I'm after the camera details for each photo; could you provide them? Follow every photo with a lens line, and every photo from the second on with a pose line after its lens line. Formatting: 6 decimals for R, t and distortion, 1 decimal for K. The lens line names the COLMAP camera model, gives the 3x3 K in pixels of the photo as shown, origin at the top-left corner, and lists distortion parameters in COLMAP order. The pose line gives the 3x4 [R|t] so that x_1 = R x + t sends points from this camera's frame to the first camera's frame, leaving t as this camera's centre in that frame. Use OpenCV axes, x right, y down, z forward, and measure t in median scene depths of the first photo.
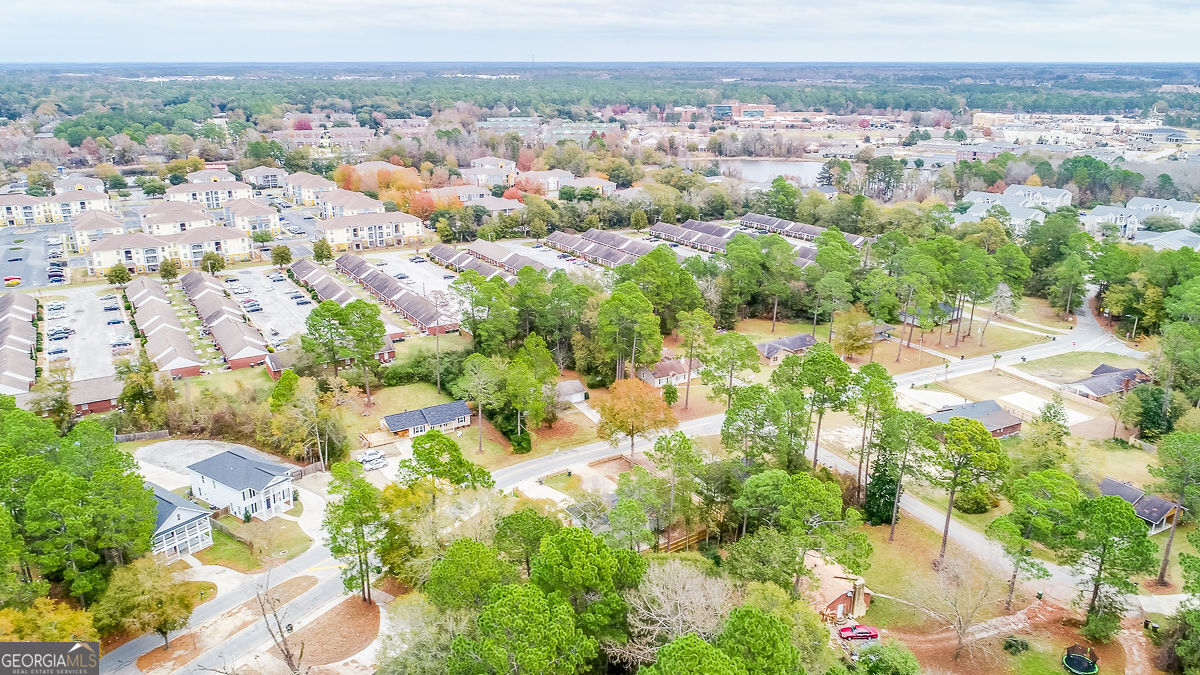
lens RADIAL K [[882.8, 0, 600.0], [0, 882.8, 337.5], [0, 0, 1]] dist [0.001426, -0.004833]
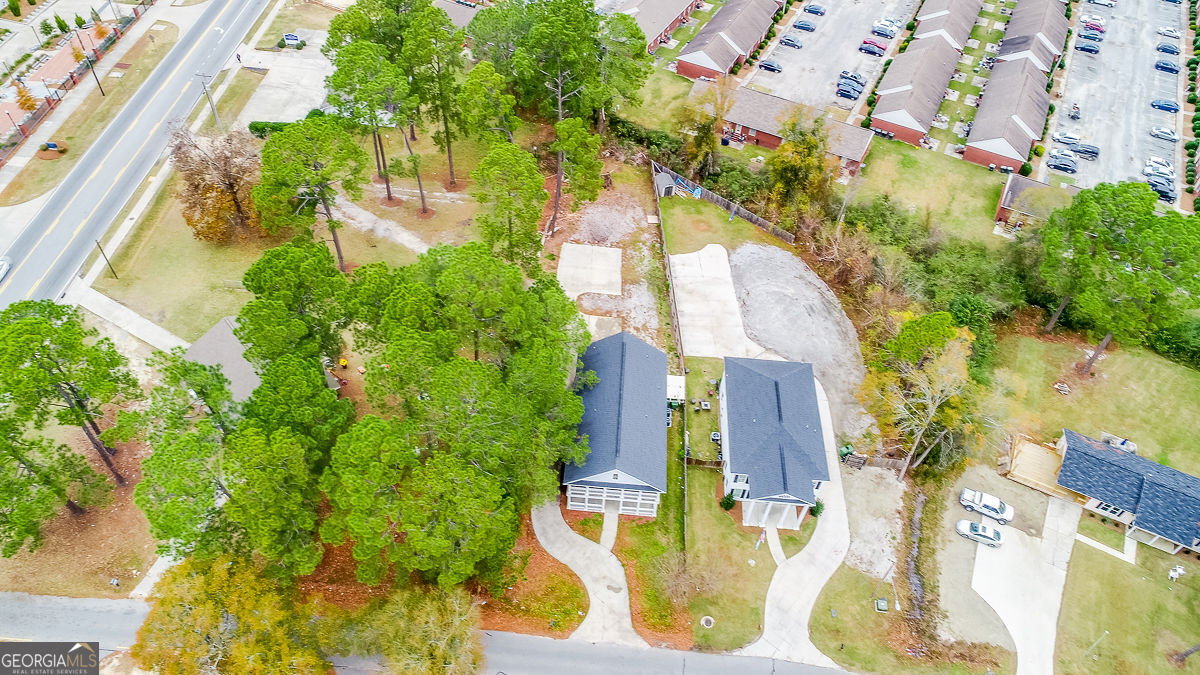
lens RADIAL K [[802.7, 0, 600.0], [0, 802.7, 337.5], [0, 0, 1]] dist [0.003930, -0.005115]
pose [[0.524484, 0.646651, -0.553858, -0.082266], [-0.304506, 0.749950, 0.587240, -0.080119], [0.795106, -0.139345, 0.590245, 0.243046]]
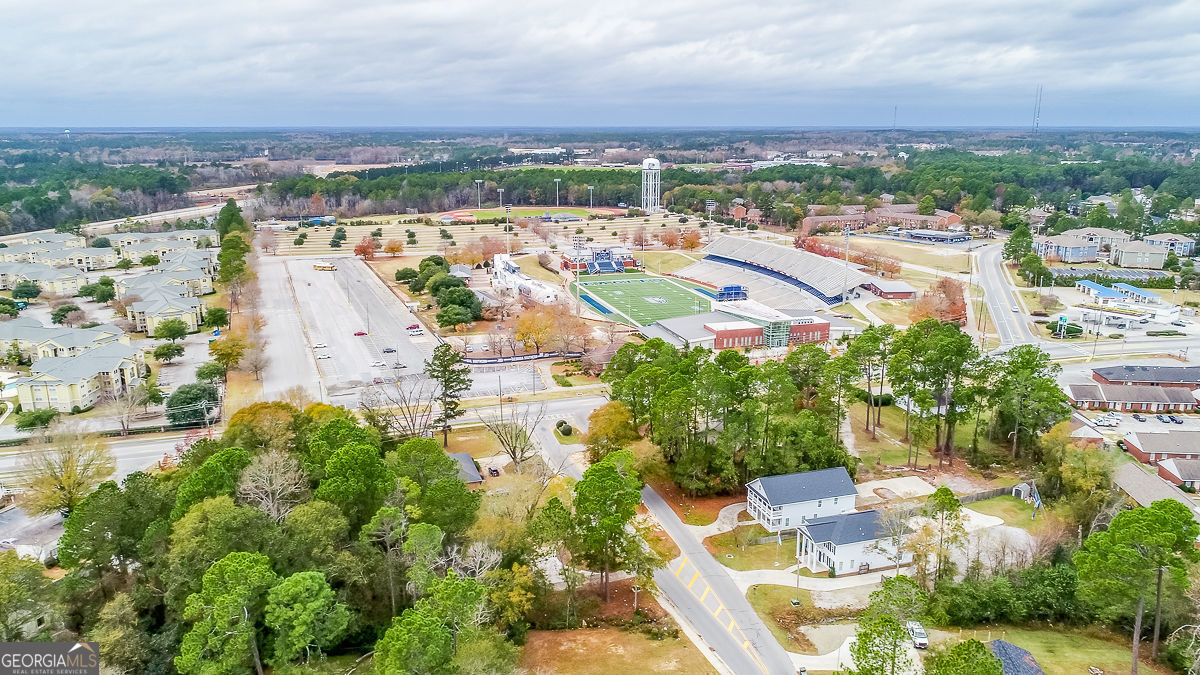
lens RADIAL K [[847.8, 0, 602.4], [0, 847.8, 384.8], [0, 0, 1]] dist [-0.005750, -0.001167]
pose [[-0.602856, 0.235879, -0.762185, 0.192511], [-0.238713, 0.858212, 0.454409, -0.149251], [0.761302, 0.455887, -0.461071, 0.484906]]
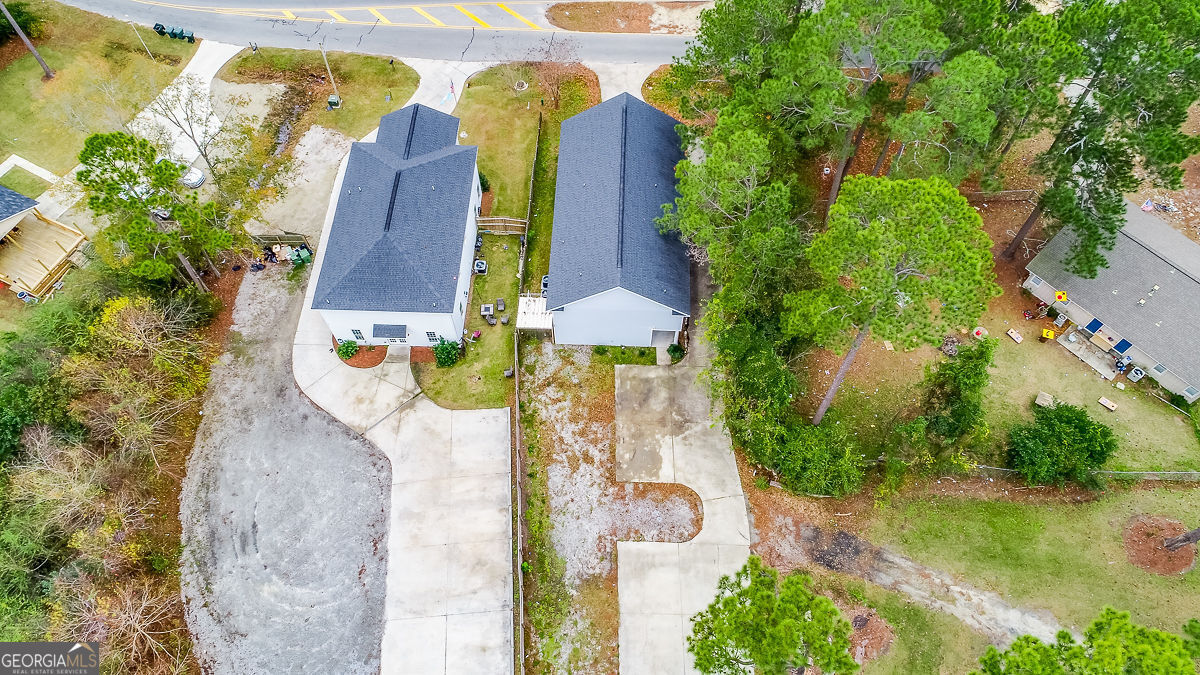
lens RADIAL K [[802.7, 0, 600.0], [0, 802.7, 337.5], [0, 0, 1]] dist [0.003930, -0.005115]
pose [[-0.547228, -0.727628, 0.413642, -0.283122], [0.253984, 0.326541, 0.910419, -0.071923], [-0.797517, 0.603265, 0.006113, 0.403117]]
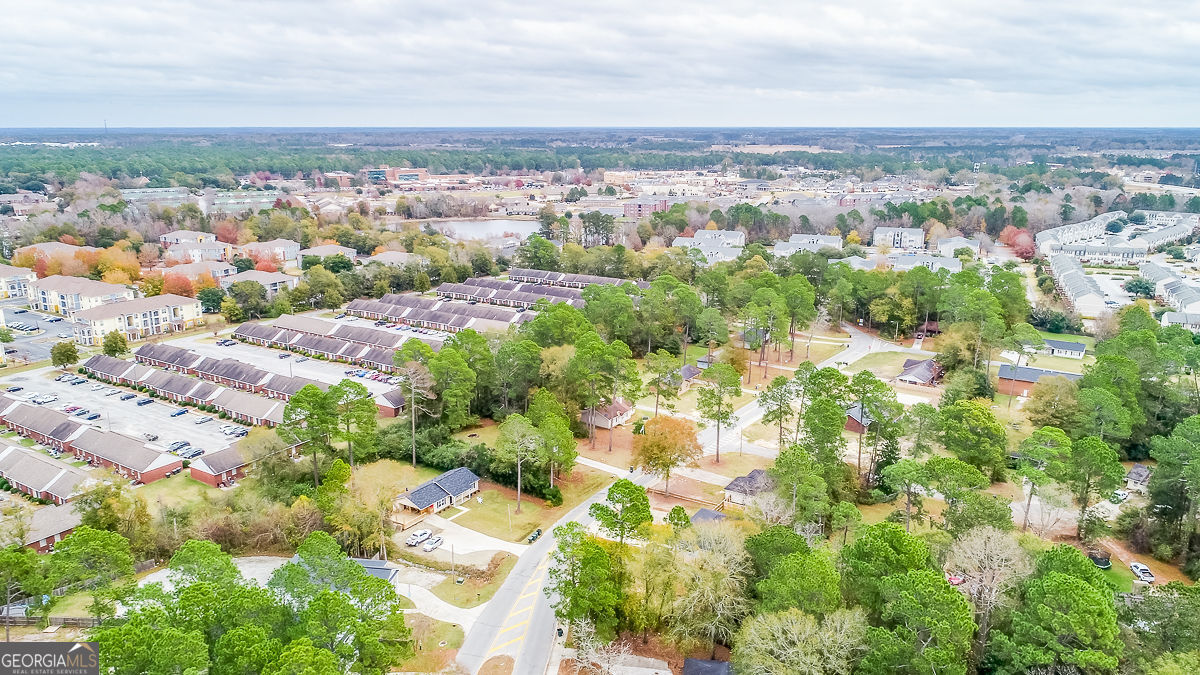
lens RADIAL K [[847.8, 0, 602.4], [0, 847.8, 384.8], [0, 0, 1]] dist [-0.005750, -0.001167]
pose [[0.896266, -0.129707, 0.424127, -0.212420], [0.132817, 0.990888, 0.022366, -0.011209], [-0.423163, 0.036285, 0.905327, 0.034701]]
